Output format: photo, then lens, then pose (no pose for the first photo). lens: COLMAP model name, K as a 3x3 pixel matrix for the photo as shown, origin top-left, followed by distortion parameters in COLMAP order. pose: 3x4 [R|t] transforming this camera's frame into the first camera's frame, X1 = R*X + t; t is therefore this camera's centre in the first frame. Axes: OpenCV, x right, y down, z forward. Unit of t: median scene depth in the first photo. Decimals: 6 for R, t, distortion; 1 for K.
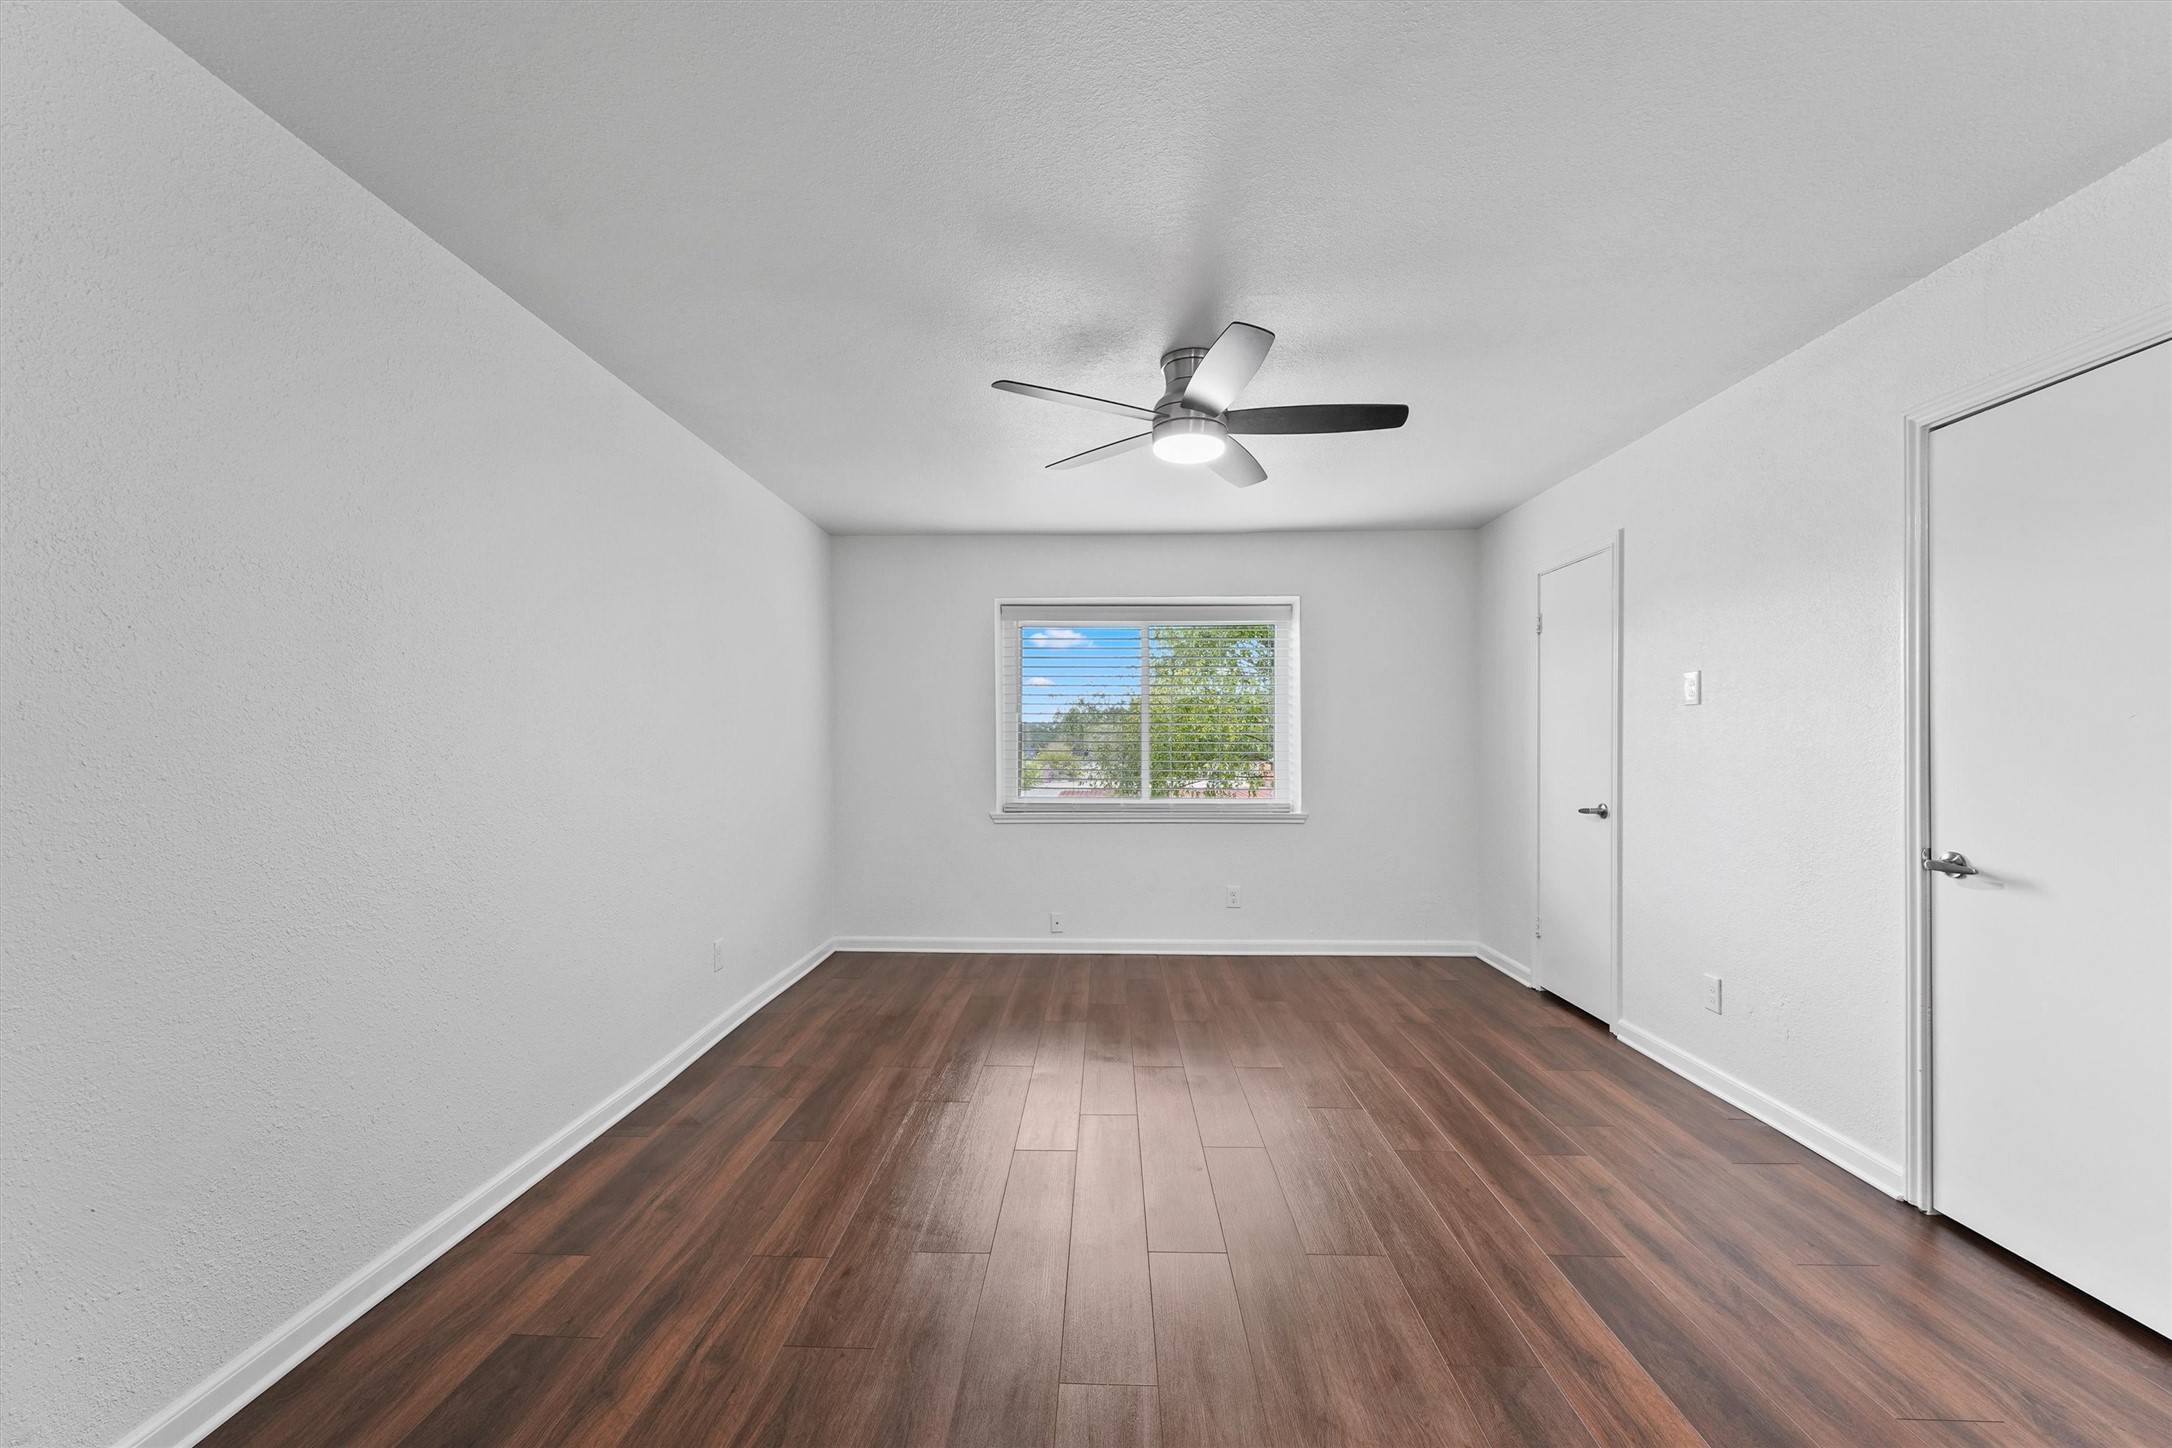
lens RADIAL K [[880.6, 0, 1088.1], [0, 880.6, 740.5], [0, 0, 1]] dist [0.015714, -0.000262]
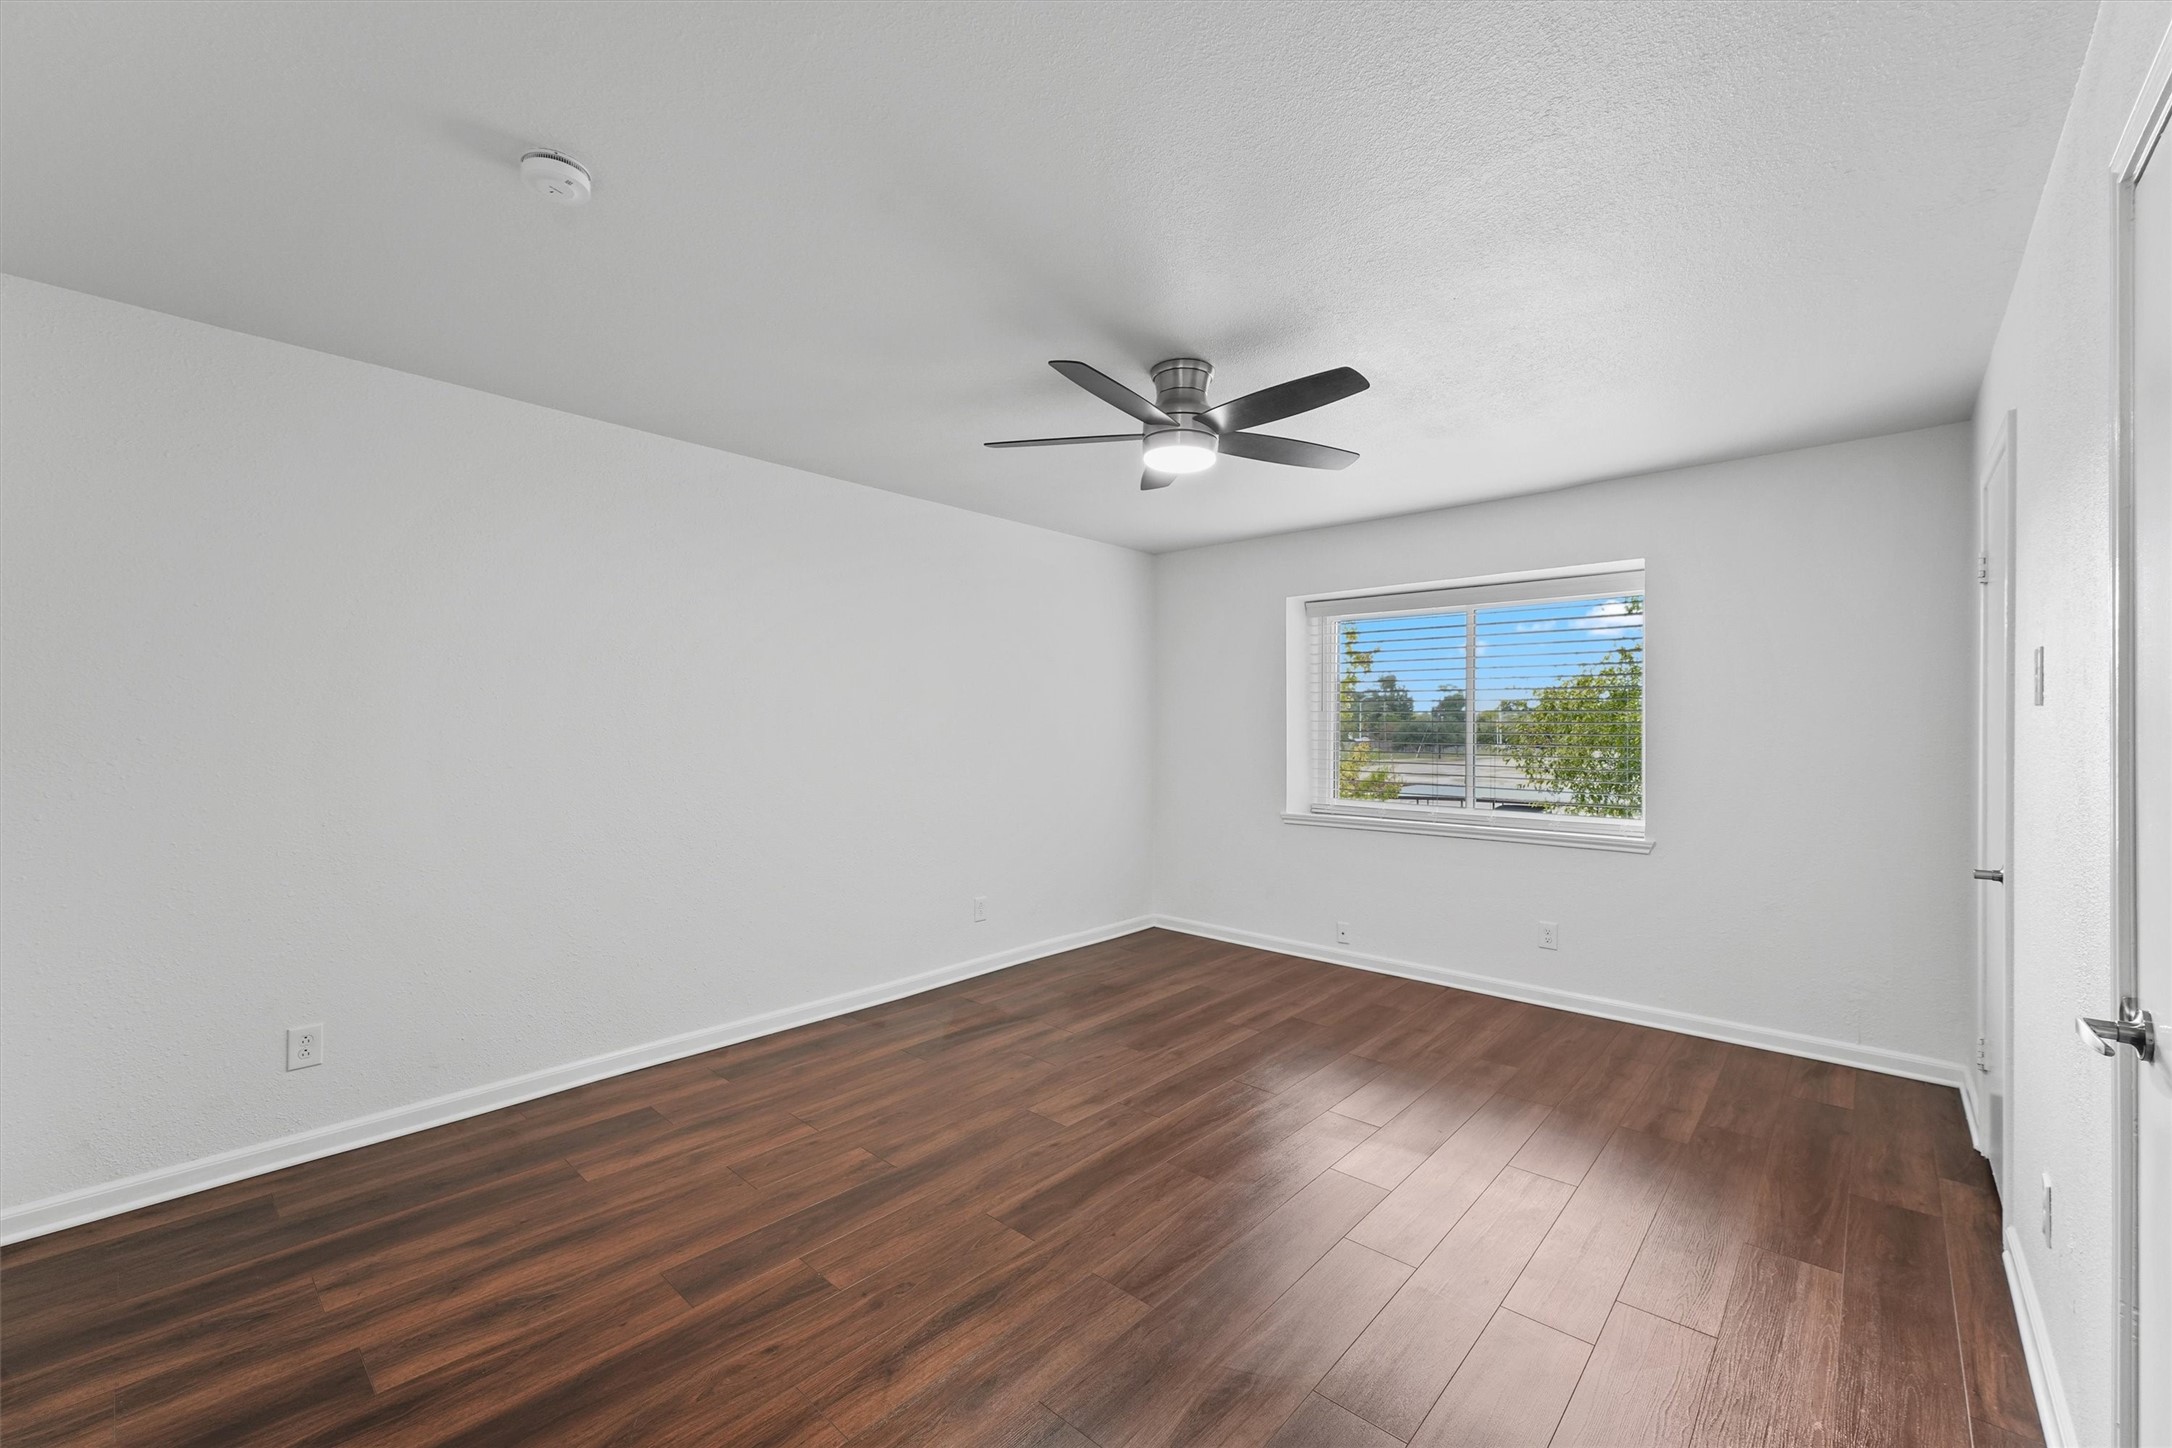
lens RADIAL K [[880.6, 0, 1088.2], [0, 880.6, 720.8], [0, 0, 1]] dist [0.015714, -0.000262]
pose [[0.760246, -0.000448, -0.649636, 0.689421], [-0.002590, 0.999990, -0.003720, -0.032050], [0.649631, 0.004511, 0.760237, 0.177717]]
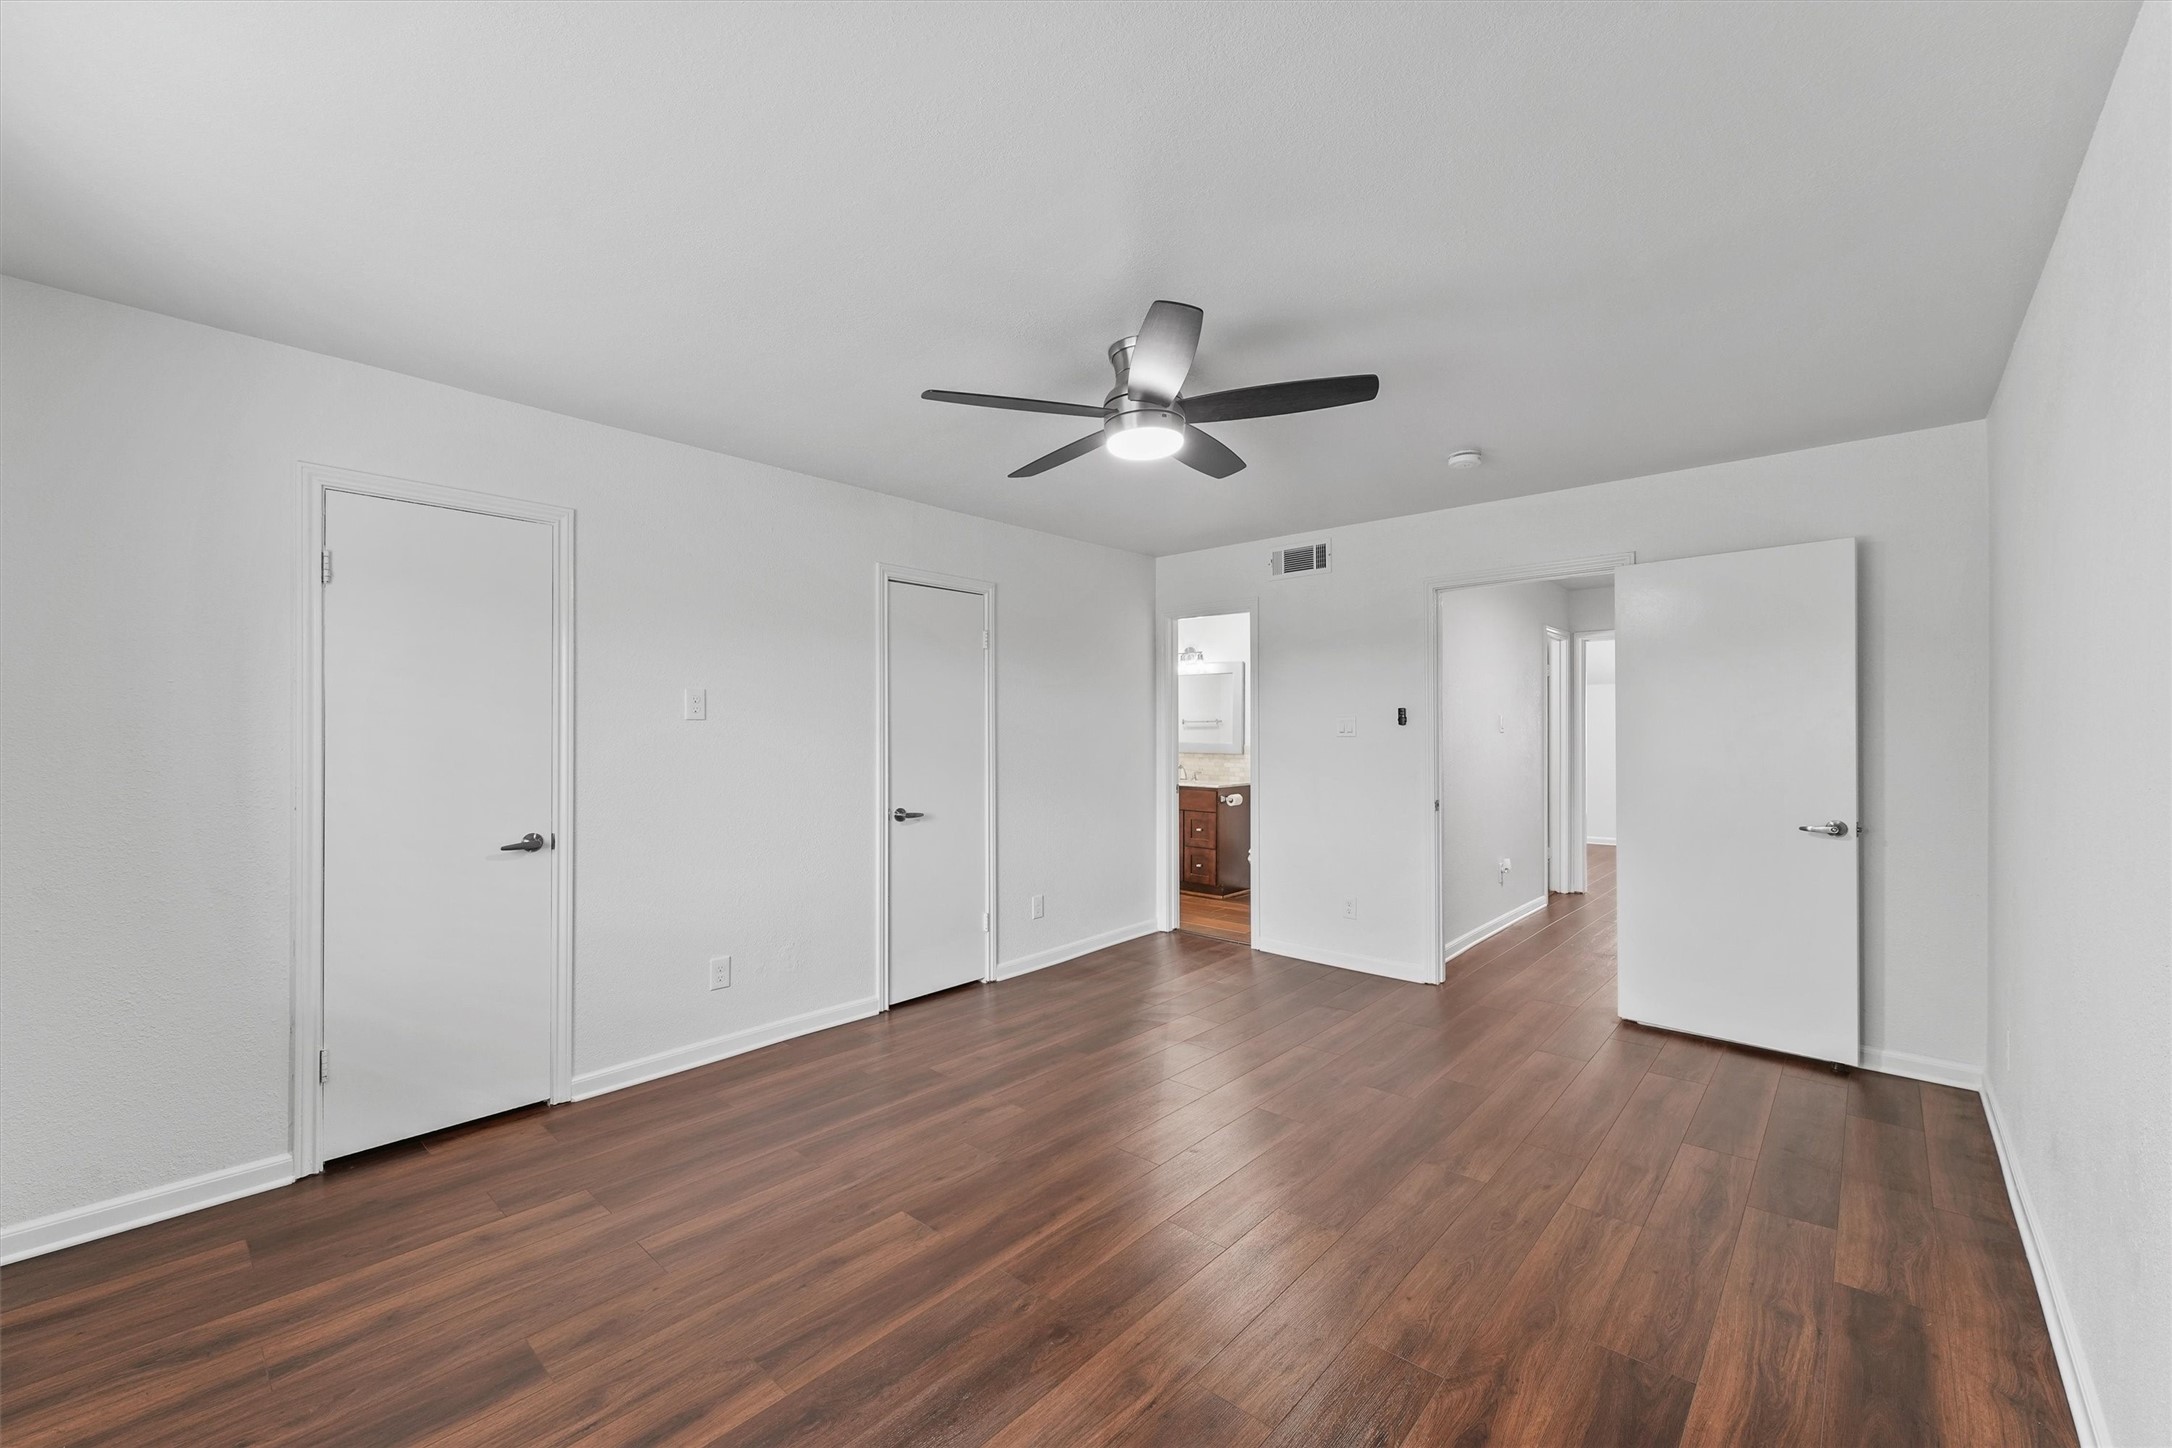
lens RADIAL K [[880.6, 0, 1075.0], [0, 880.6, 724.7], [0, 0, 1]] dist [0.015714, -0.000262]
pose [[-0.753692, 0.006836, 0.657192, -0.441934], [0.000840, 0.999955, -0.009439, -0.026879], [-0.657227, -0.006562, -0.753664, 1.761633]]
